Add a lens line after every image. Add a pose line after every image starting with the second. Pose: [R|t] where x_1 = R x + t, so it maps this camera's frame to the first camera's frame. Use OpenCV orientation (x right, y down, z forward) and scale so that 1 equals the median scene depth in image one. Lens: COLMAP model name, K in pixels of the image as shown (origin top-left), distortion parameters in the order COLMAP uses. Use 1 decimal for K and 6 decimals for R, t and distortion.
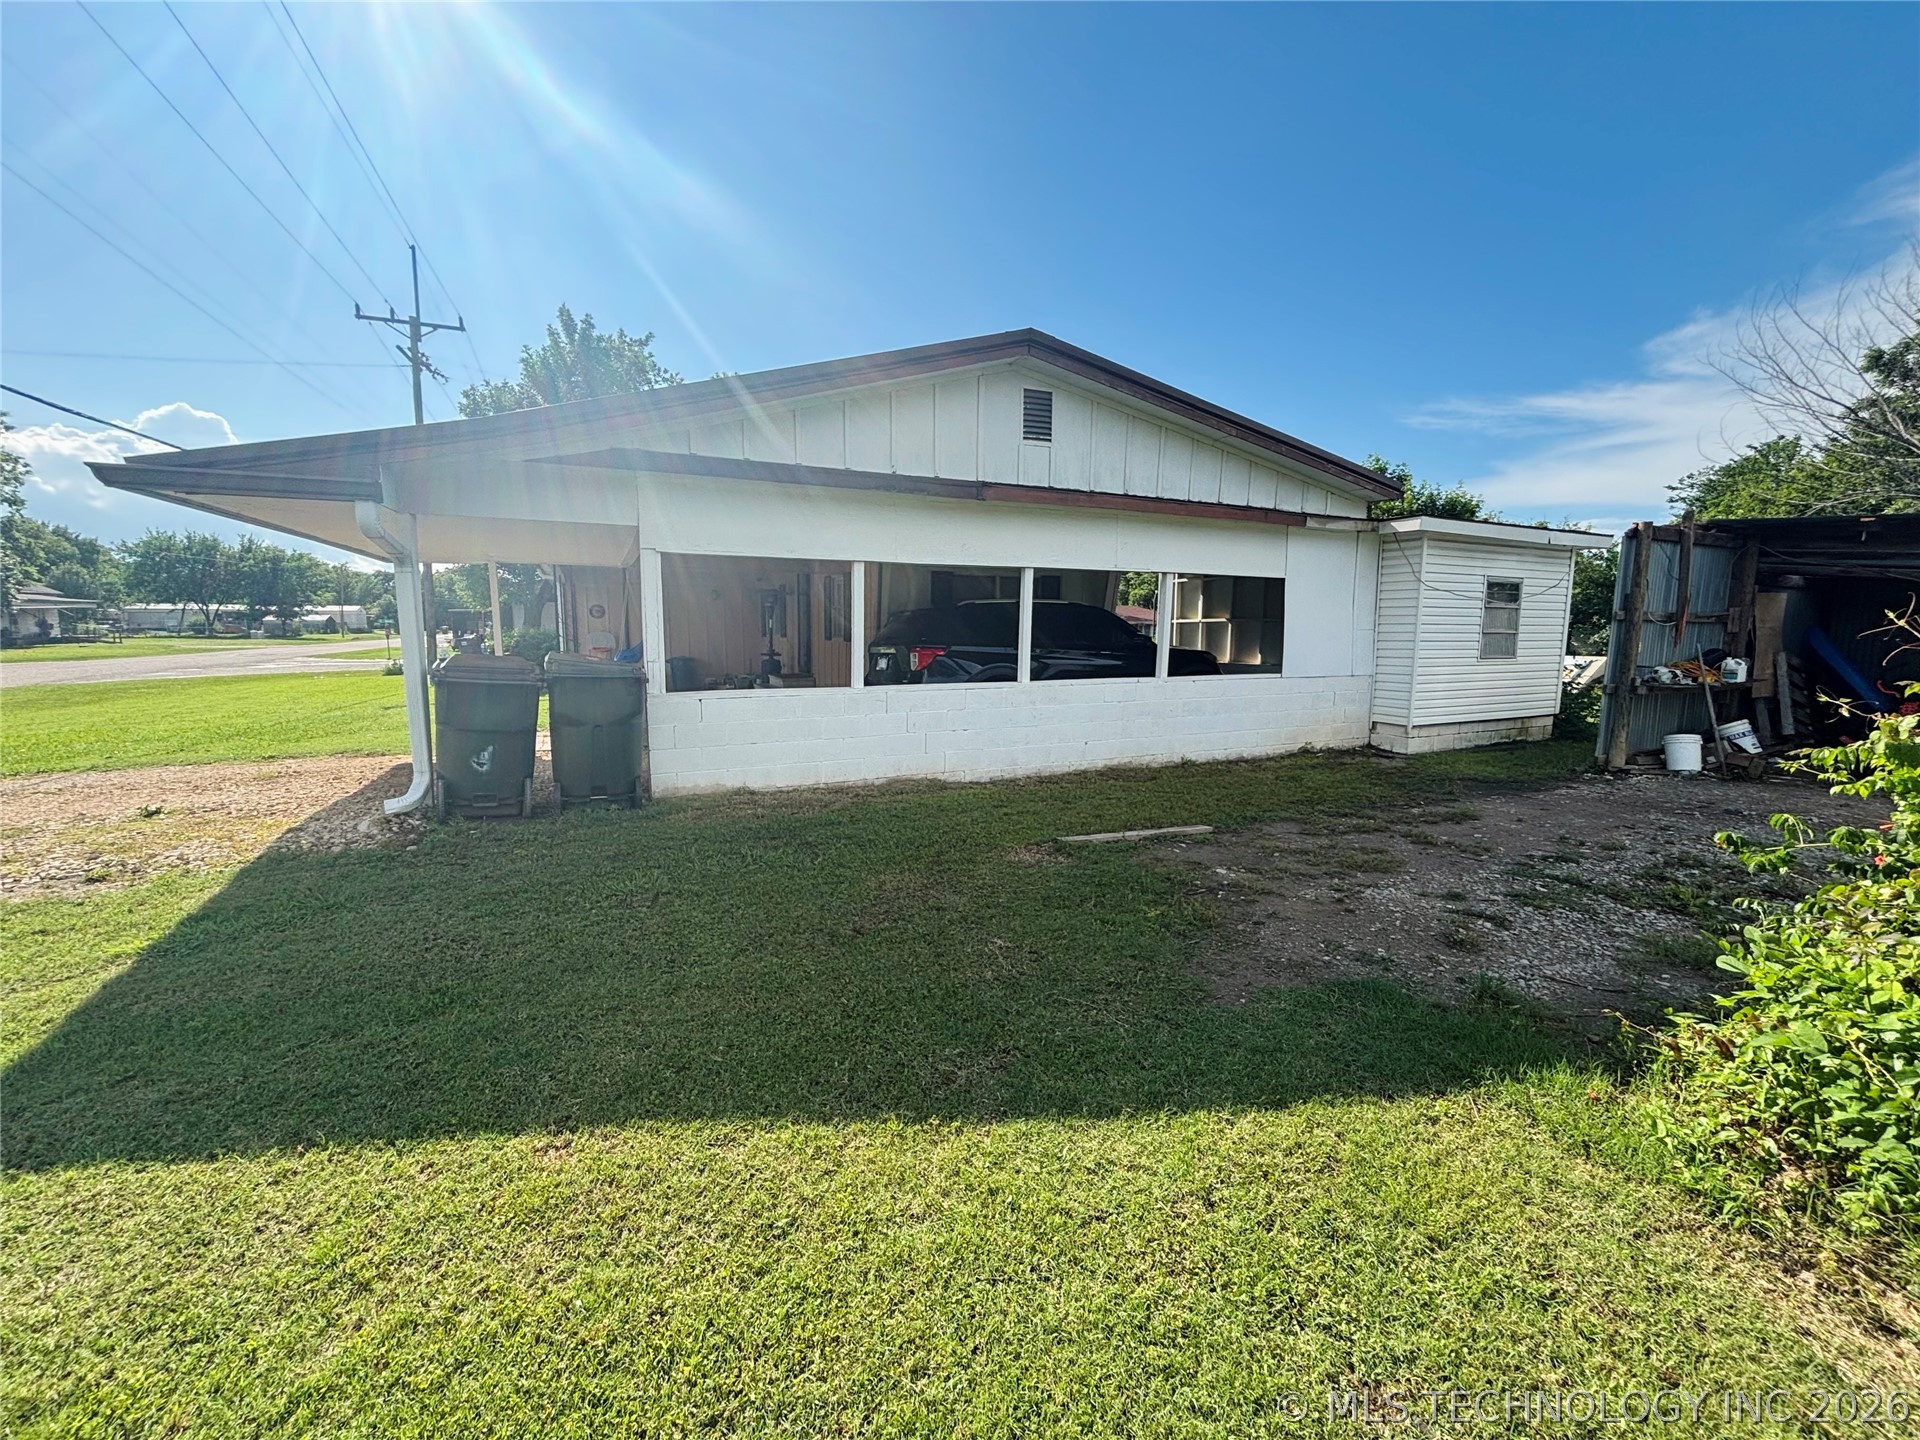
lens RADIAL K [[783.4, 0, 960.0], [0, 783.4, 720.0], [0, 0, 1]] dist [0.001591, 0.002802]
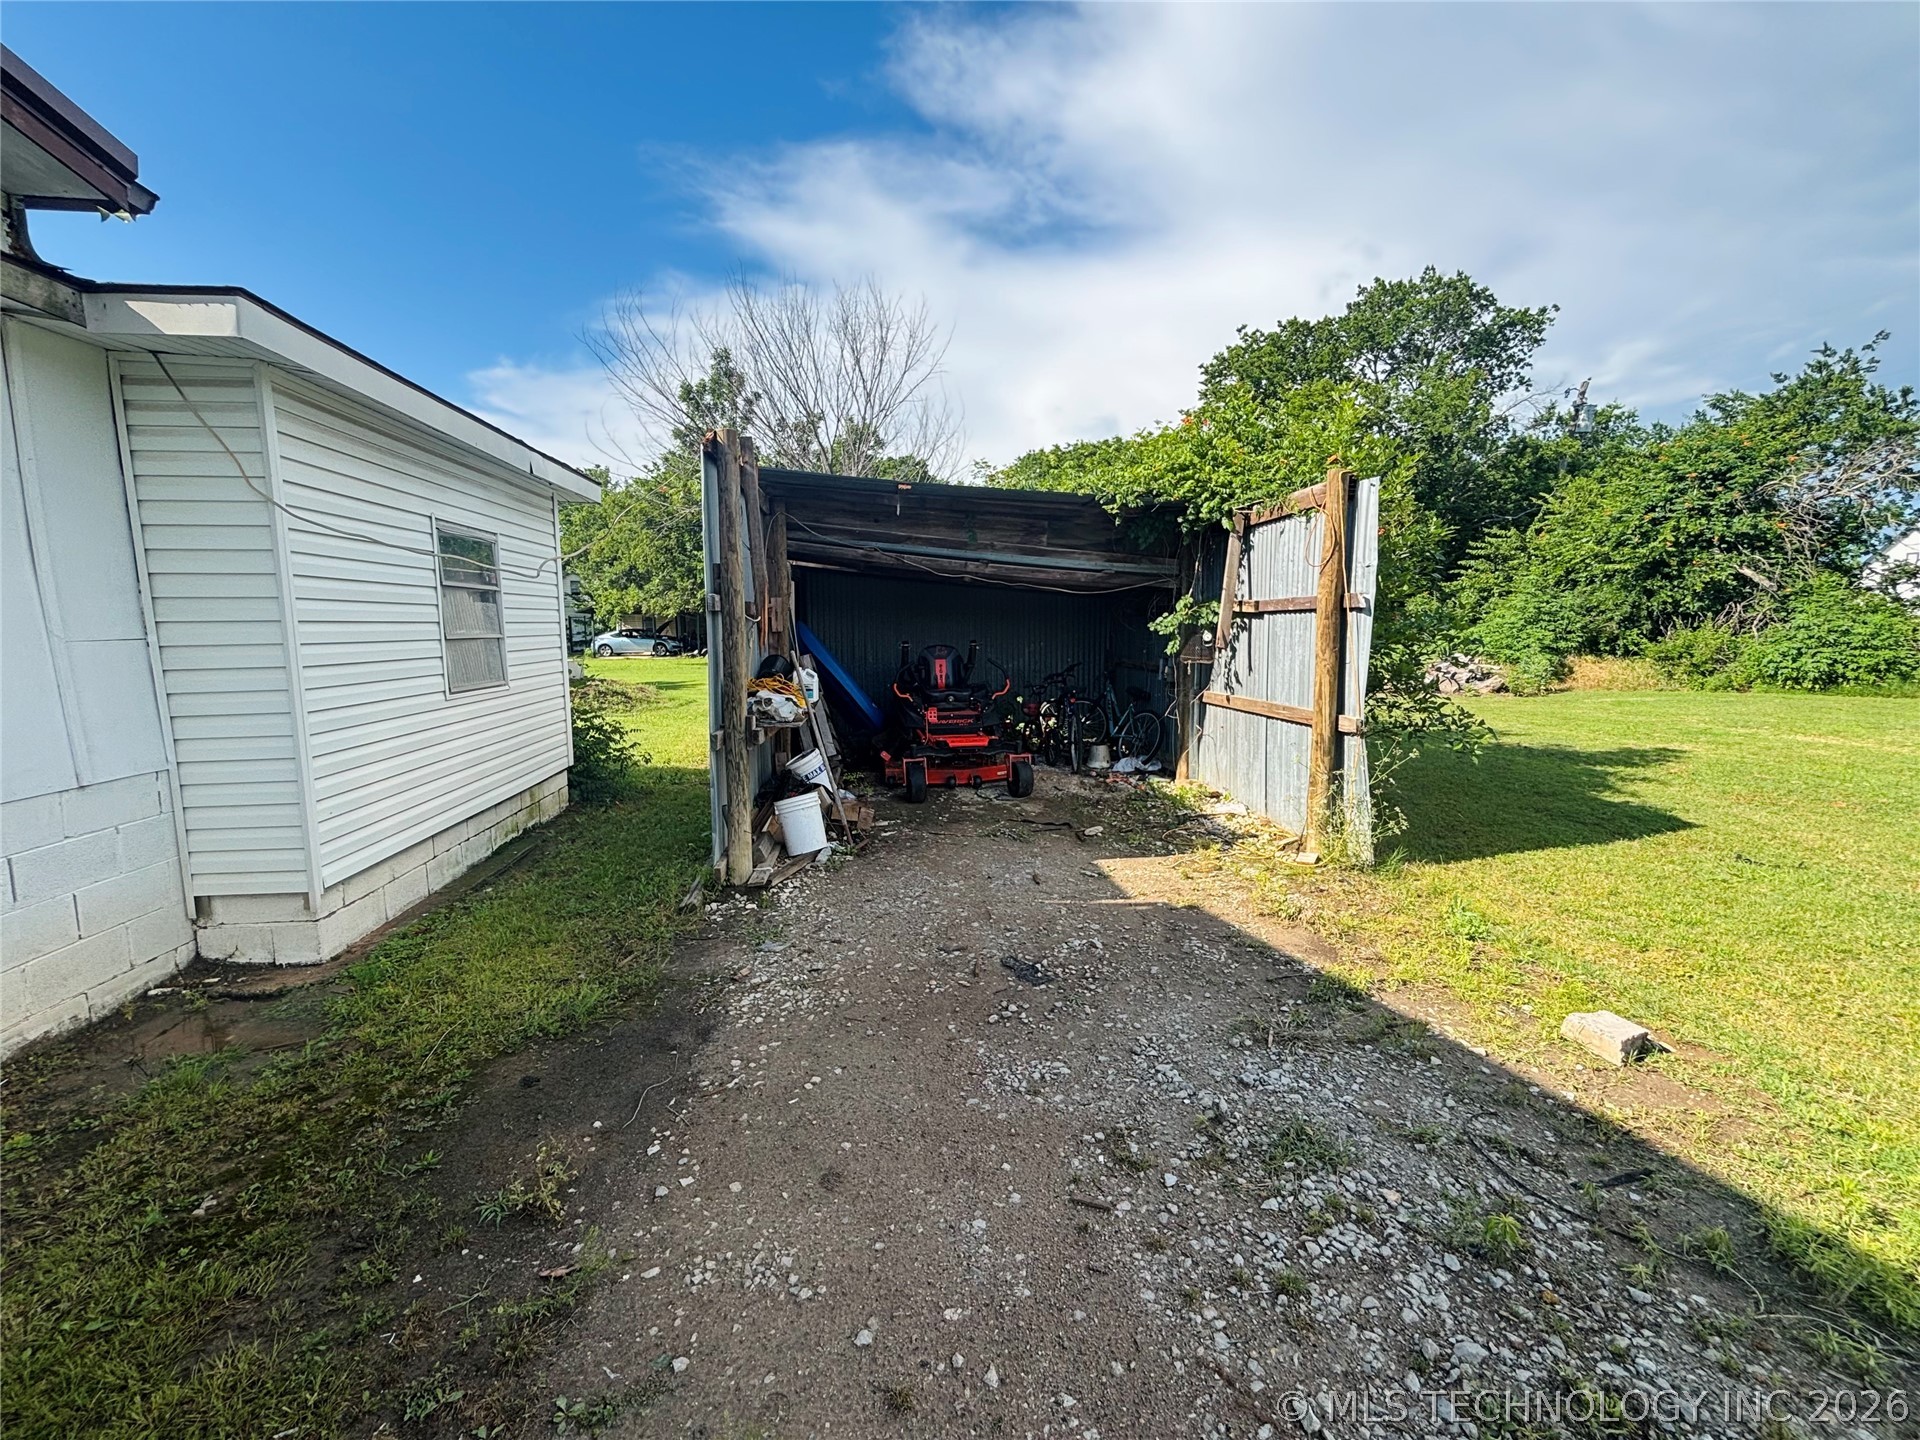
lens RADIAL K [[783.4, 0, 960.0], [0, 783.4, 720.0], [0, 0, 1]] dist [0.001591, 0.002802]
pose [[0.333272, -0.123103, 0.934760, 0.324412], [0.118685, 0.989031, 0.087935, -0.068696], [-0.935331, 0.081636, 0.344227, 0.557051]]
